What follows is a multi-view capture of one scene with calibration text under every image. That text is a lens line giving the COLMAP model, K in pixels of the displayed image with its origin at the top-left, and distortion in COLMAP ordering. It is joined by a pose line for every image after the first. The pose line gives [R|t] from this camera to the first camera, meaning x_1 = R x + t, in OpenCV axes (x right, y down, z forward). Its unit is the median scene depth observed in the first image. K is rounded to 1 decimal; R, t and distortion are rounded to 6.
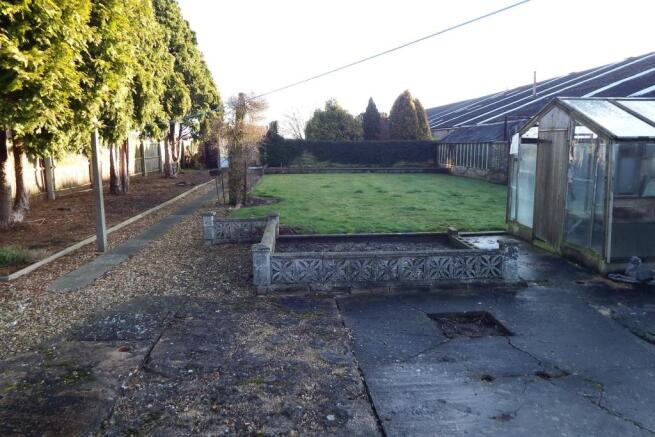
lens RADIAL K [[472.7, 0, 327.5], [0, 472.7, 218.5], [0, 0, 1]] dist [-0.005509, -0.002553]
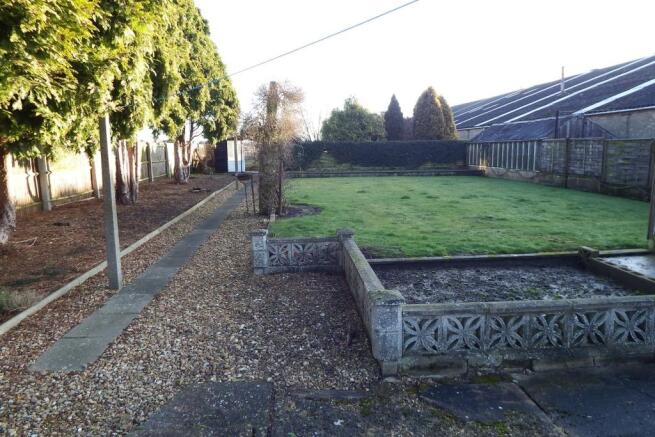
lens RADIAL K [[472.7, 0, 327.5], [0, 472.7, 218.5], [0, 0, 1]] dist [-0.005509, -0.002553]
pose [[0.999945, -0.010146, 0.002619, -0.089336], [0.010167, 0.999913, -0.008430, -0.014595], [-0.002533, 0.008456, 0.999961, 0.161841]]
